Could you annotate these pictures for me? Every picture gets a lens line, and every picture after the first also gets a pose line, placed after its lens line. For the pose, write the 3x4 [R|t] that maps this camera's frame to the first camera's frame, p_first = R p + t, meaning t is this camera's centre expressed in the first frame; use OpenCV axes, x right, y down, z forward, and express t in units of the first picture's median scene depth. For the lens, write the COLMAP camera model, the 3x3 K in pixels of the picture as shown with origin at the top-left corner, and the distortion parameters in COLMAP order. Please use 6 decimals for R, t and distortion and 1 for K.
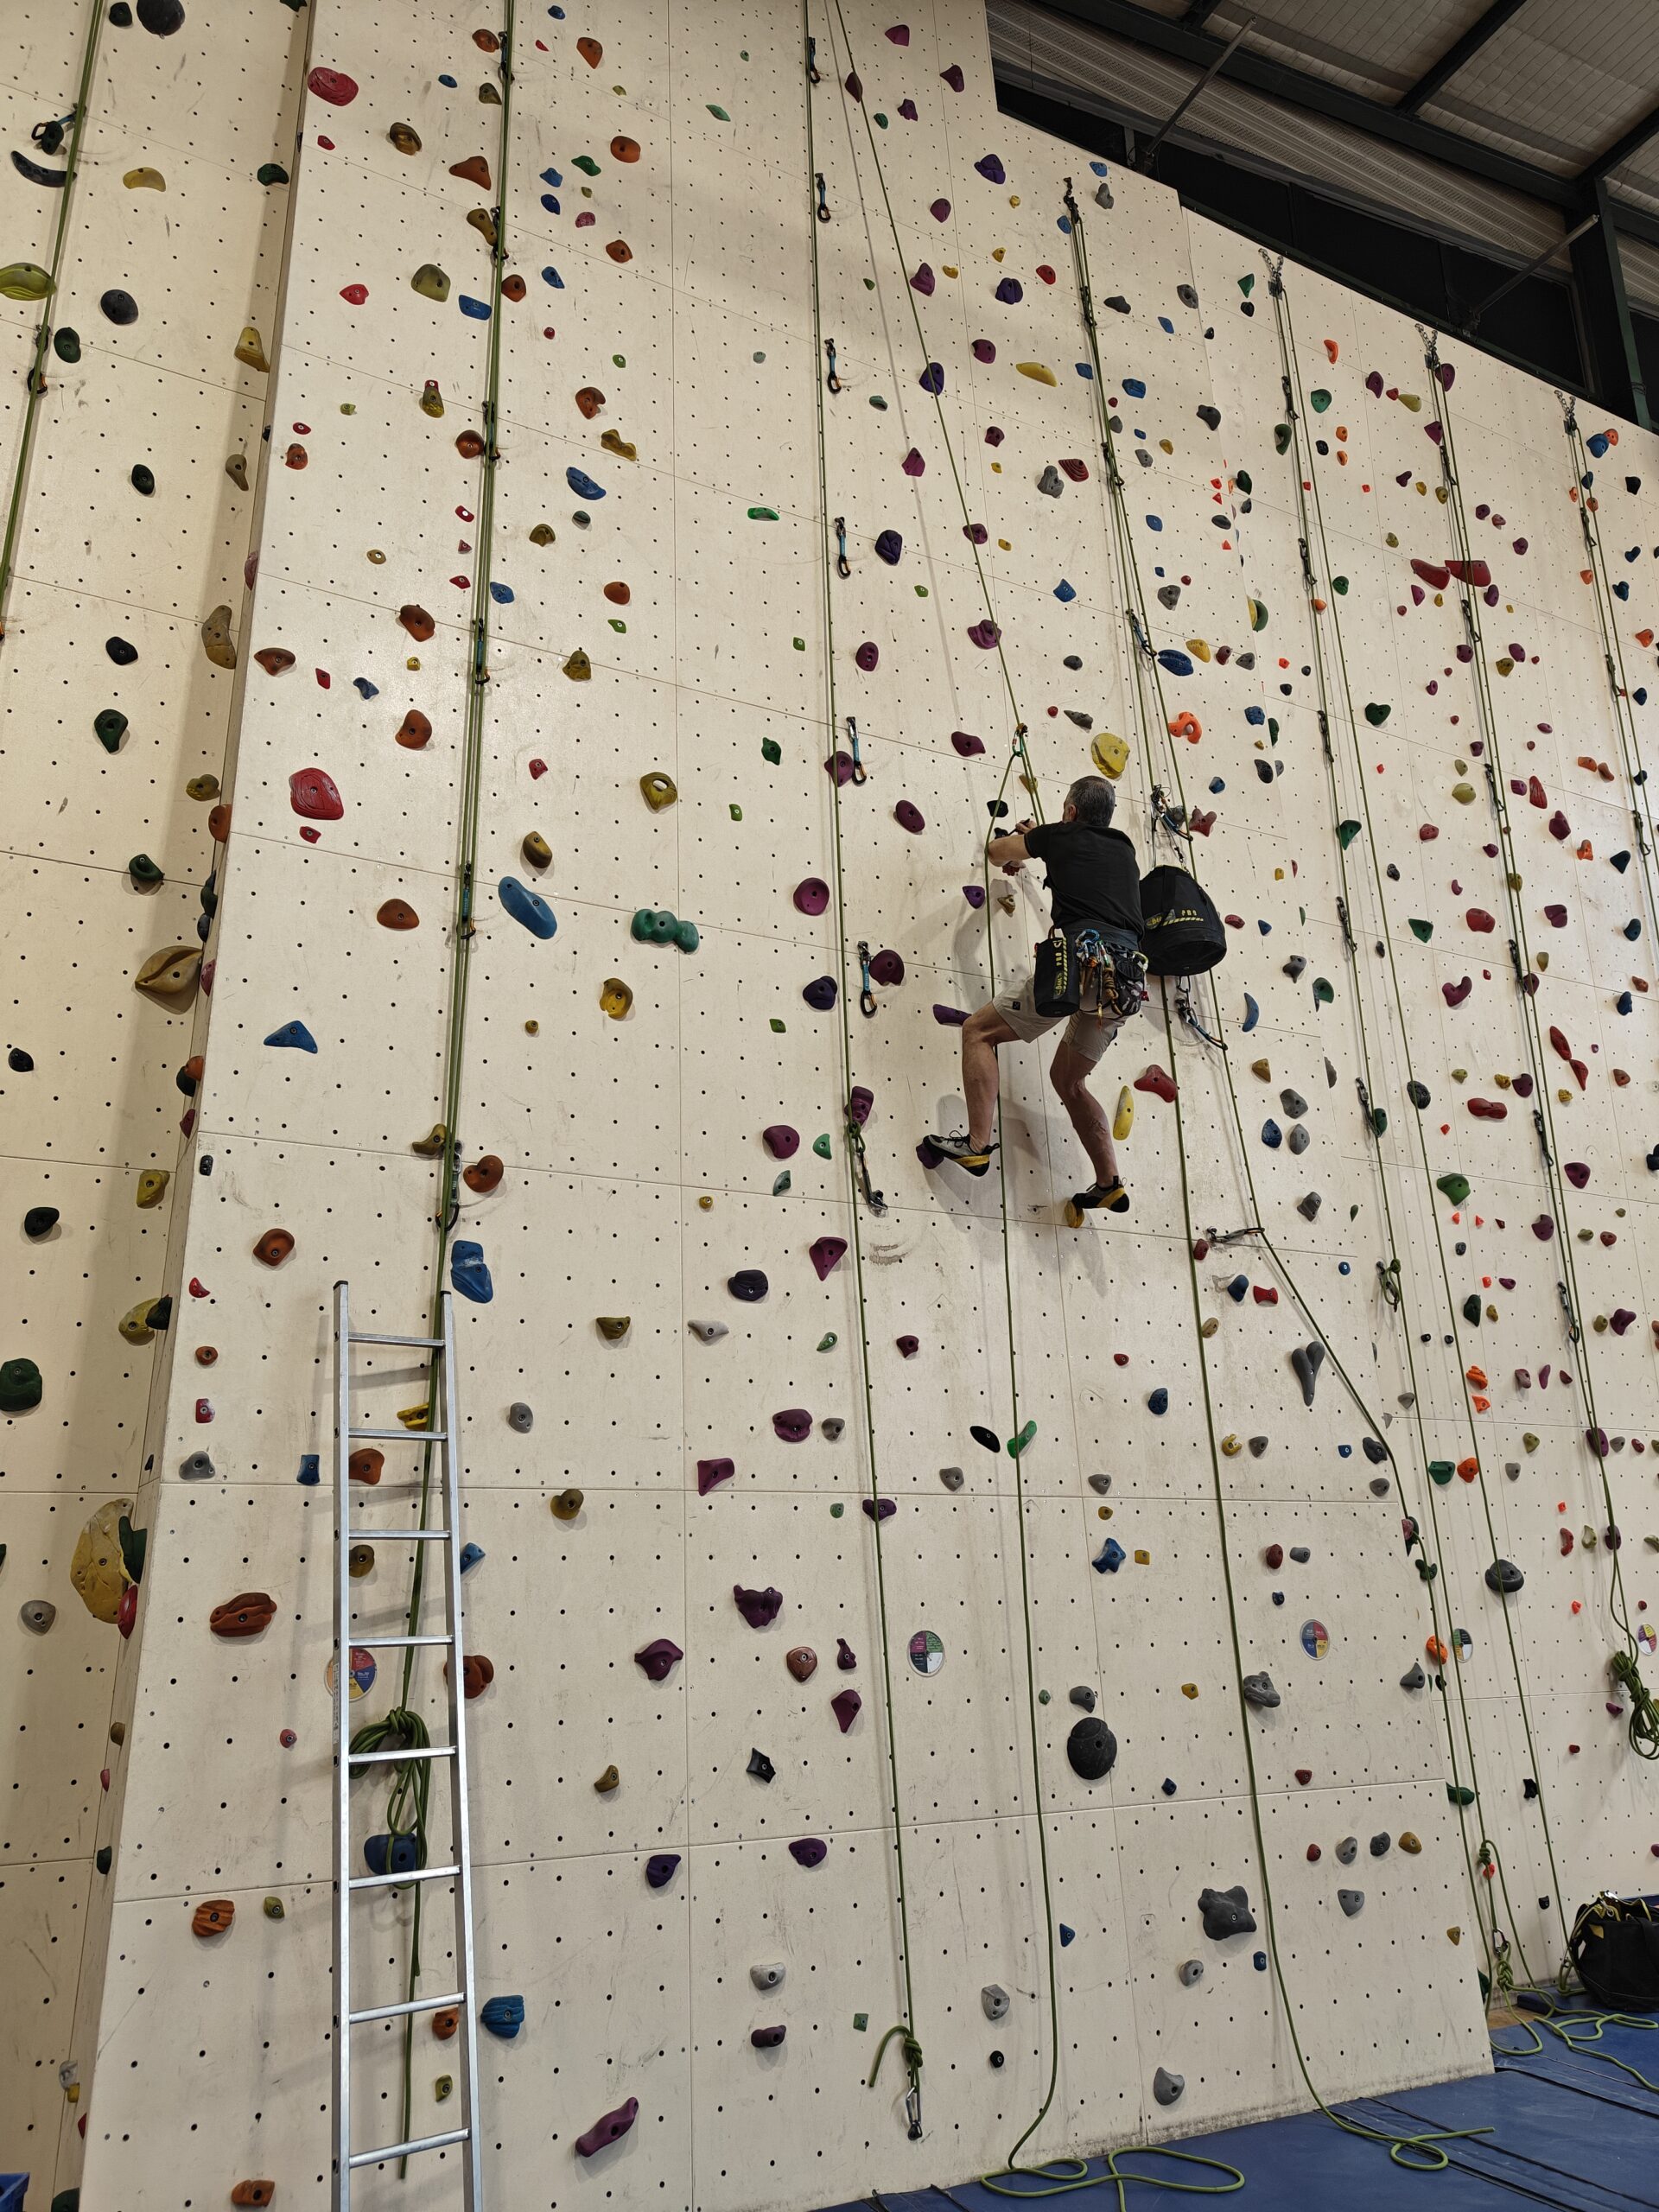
lens RADIAL K [[1526.4, 0, 820.6], [0, 1526.4, 1100.7], [0, 0, 1]] dist [0.023481, -0.015539]
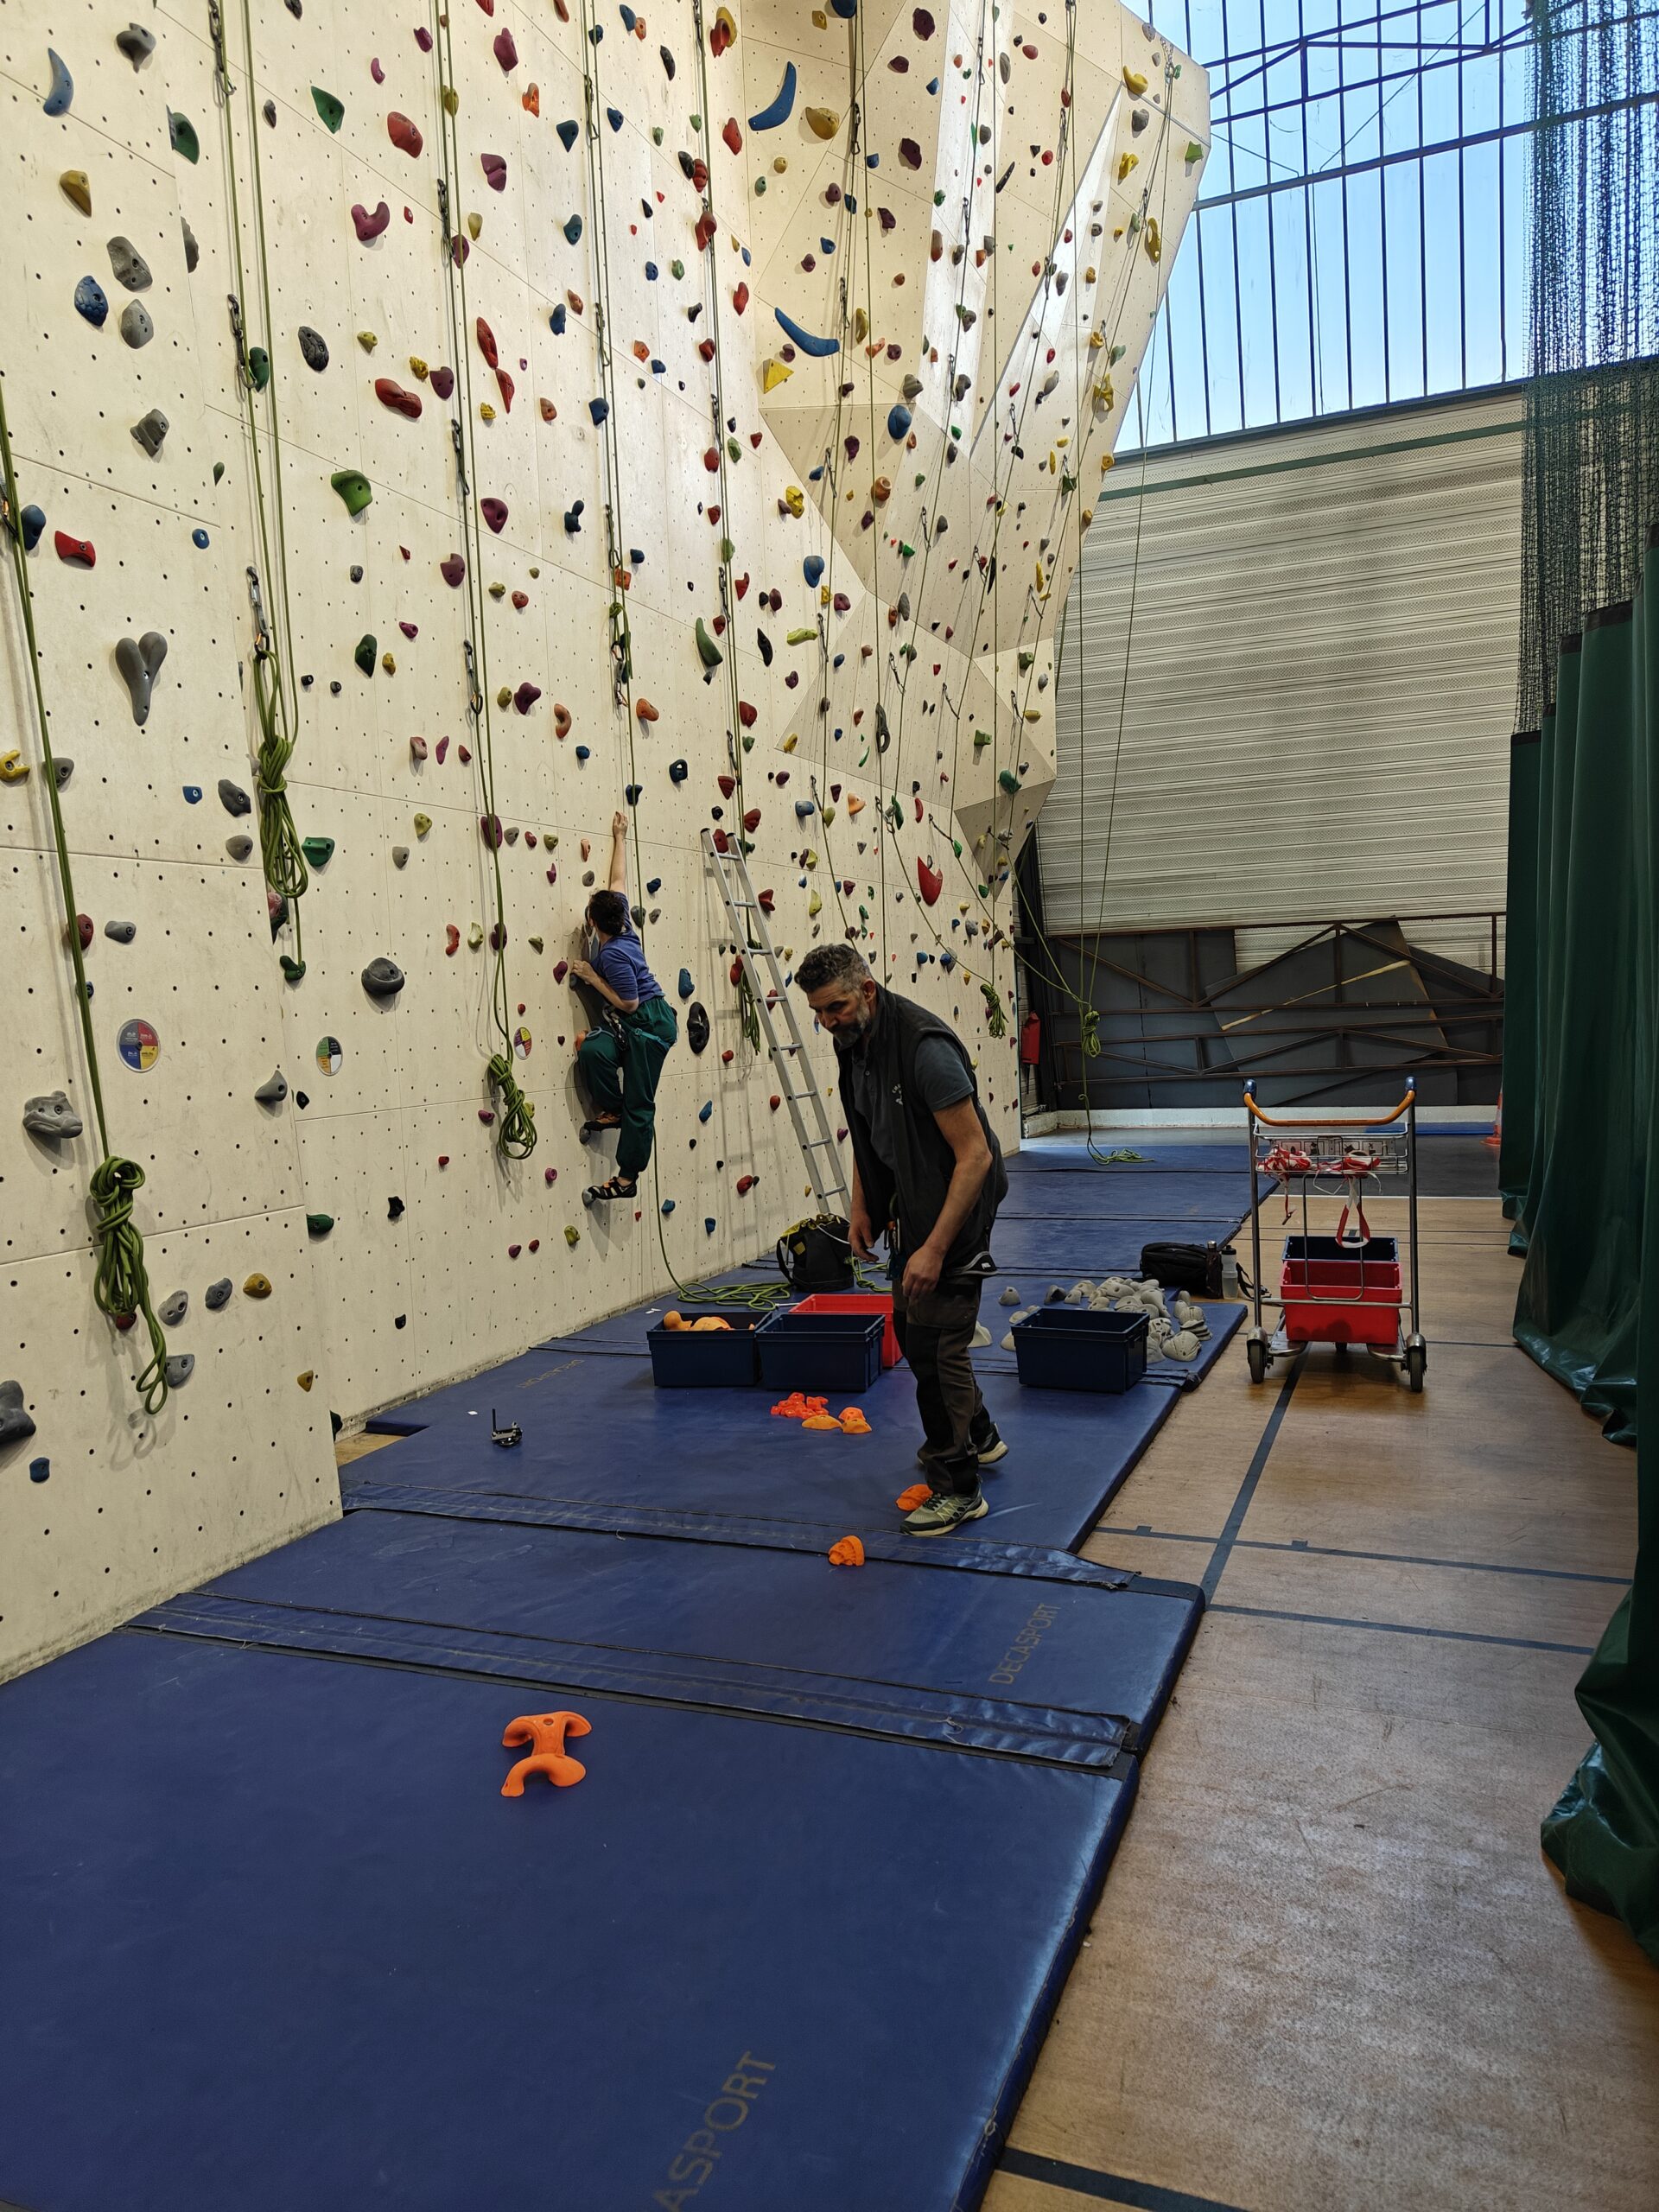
lens RADIAL K [[1526.4, 0, 825.3], [0, 1526.4, 1111.0], [0, 0, 1]] dist [0.023481, -0.015539]
pose [[0.760575, -0.071201, 0.645334, 0.076099], [-0.152086, 0.946774, 0.283705, 0.095306], [-0.631185, -0.313925, 0.709265, 0.209320]]
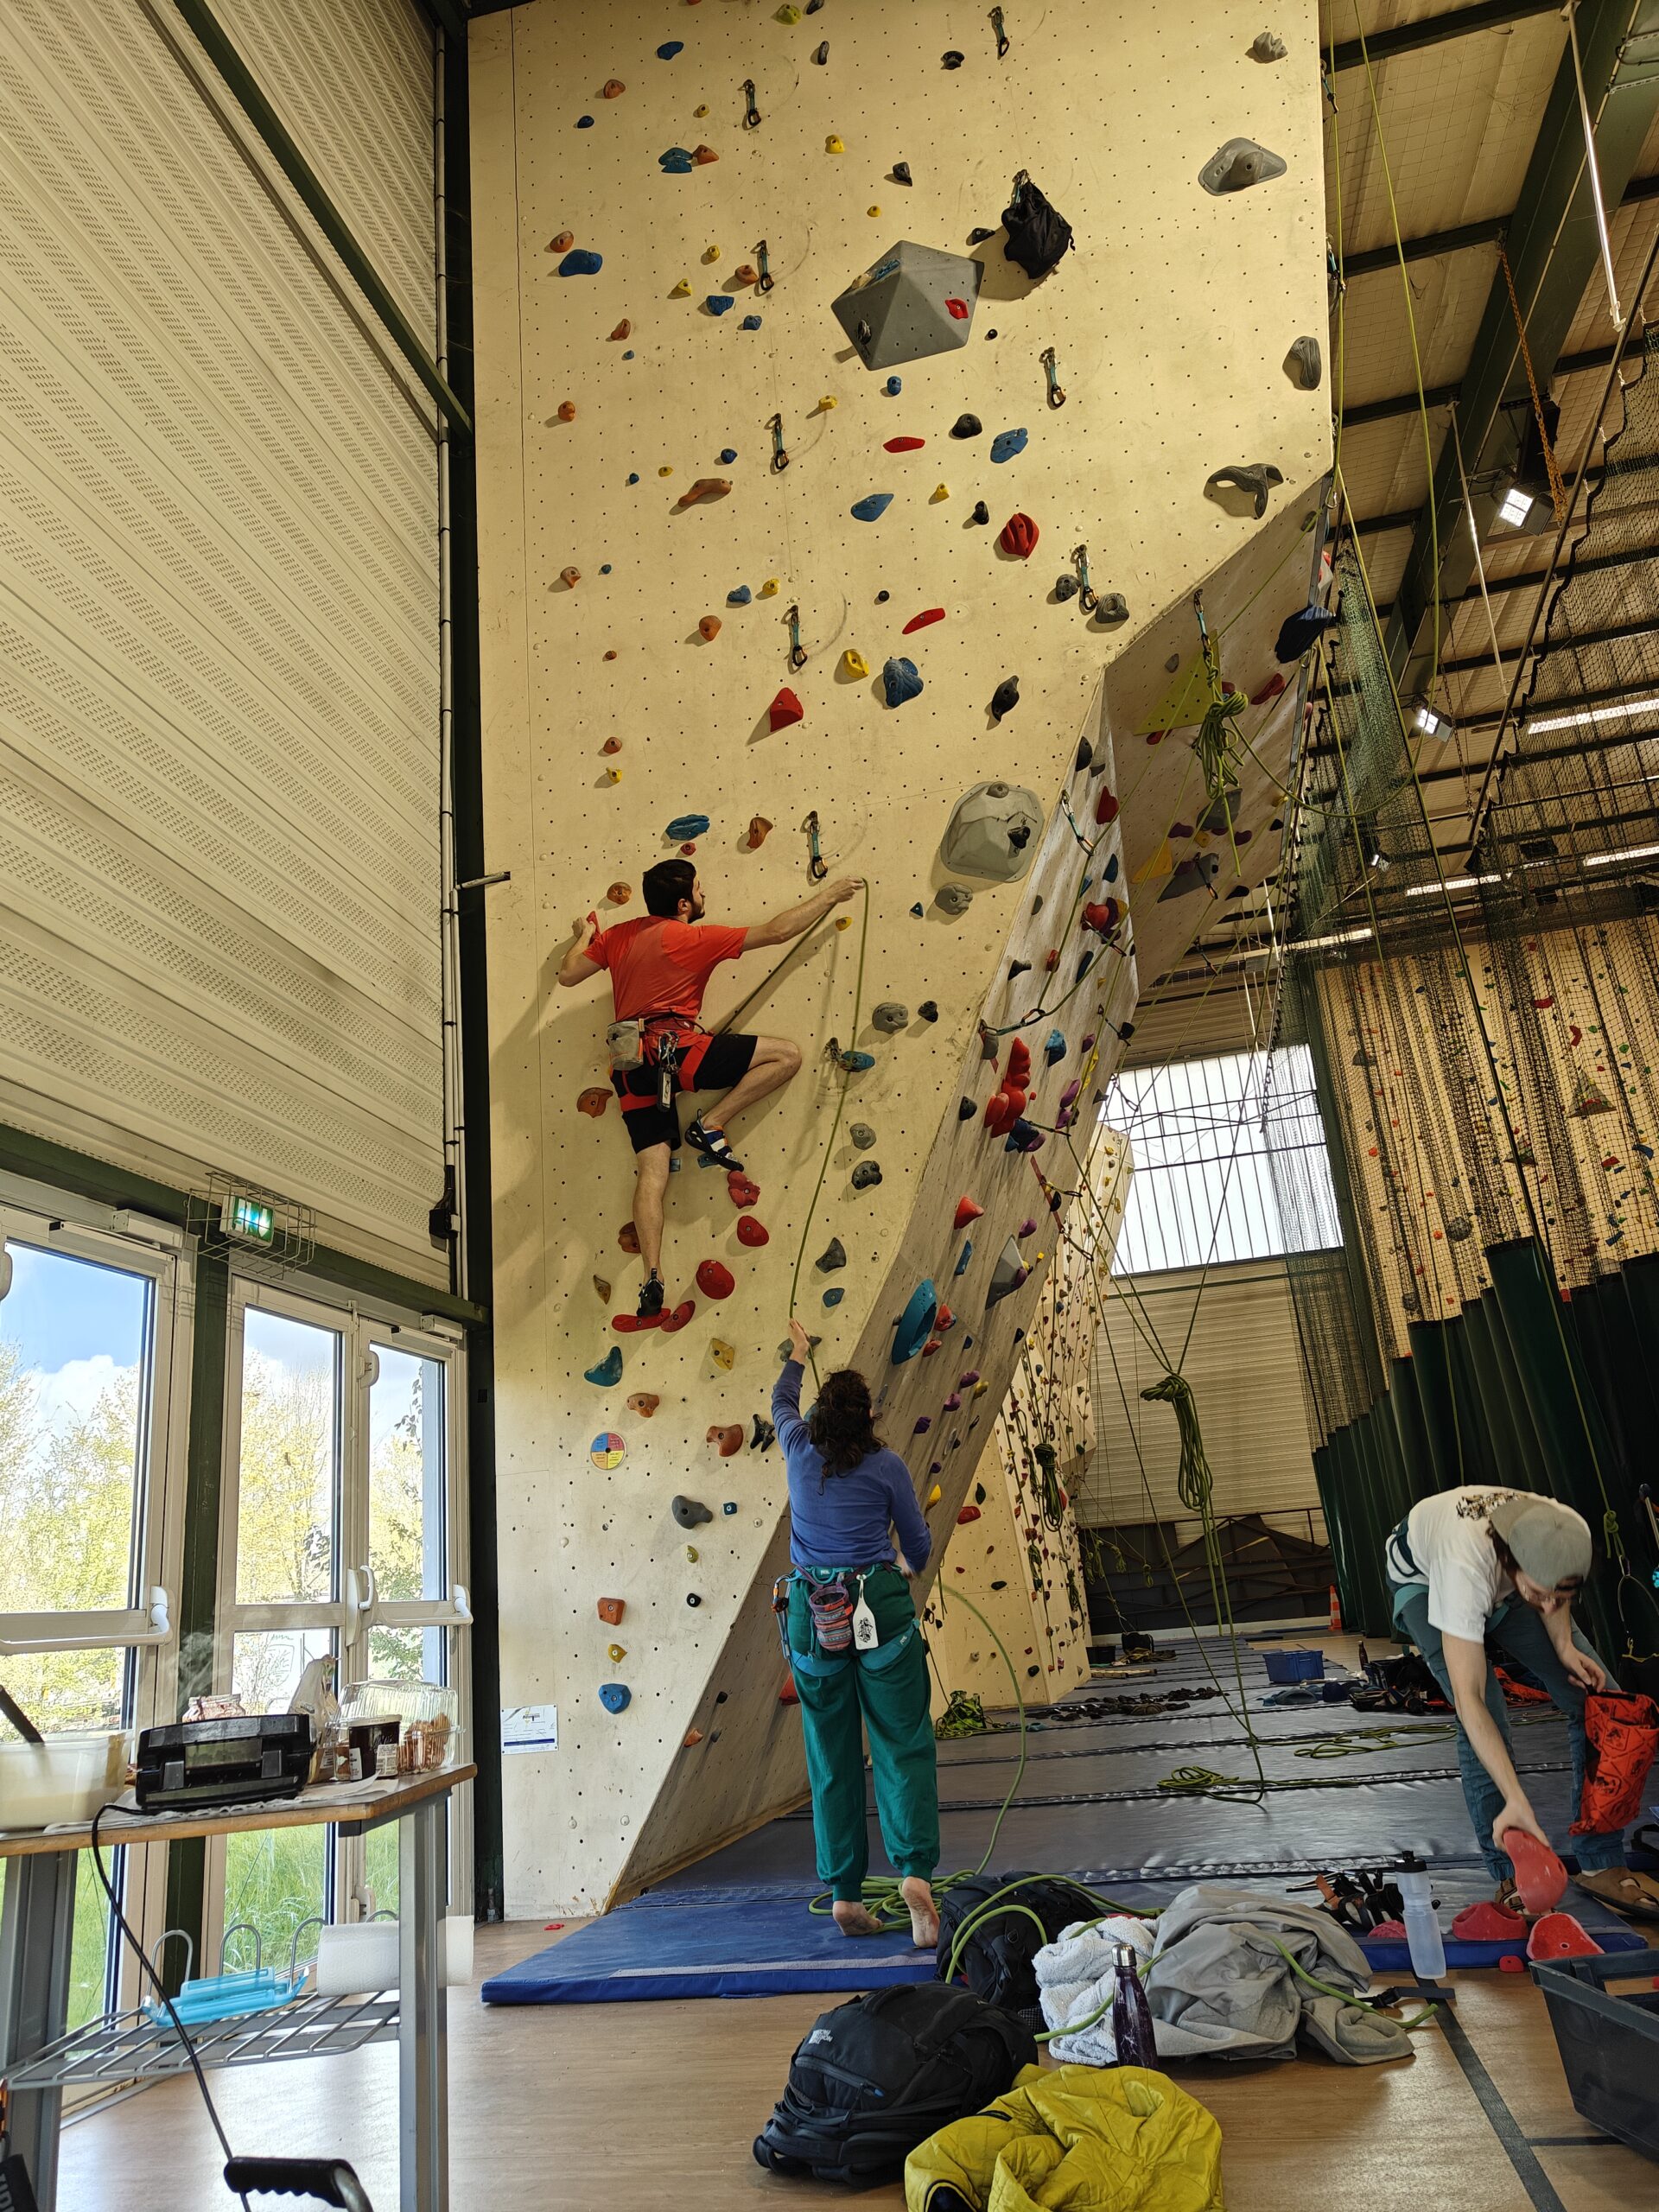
lens RADIAL K [[1526.4, 0, 813.0], [0, 1526.4, 1105.1], [0, 0, 1]] dist [0.023481, -0.015539]
pose [[0.653095, 0.196409, 0.731362, -1.674221], [-0.142990, 0.980391, -0.135598, -0.004123], [-0.743653, -0.016019, 0.668374, -0.436429]]
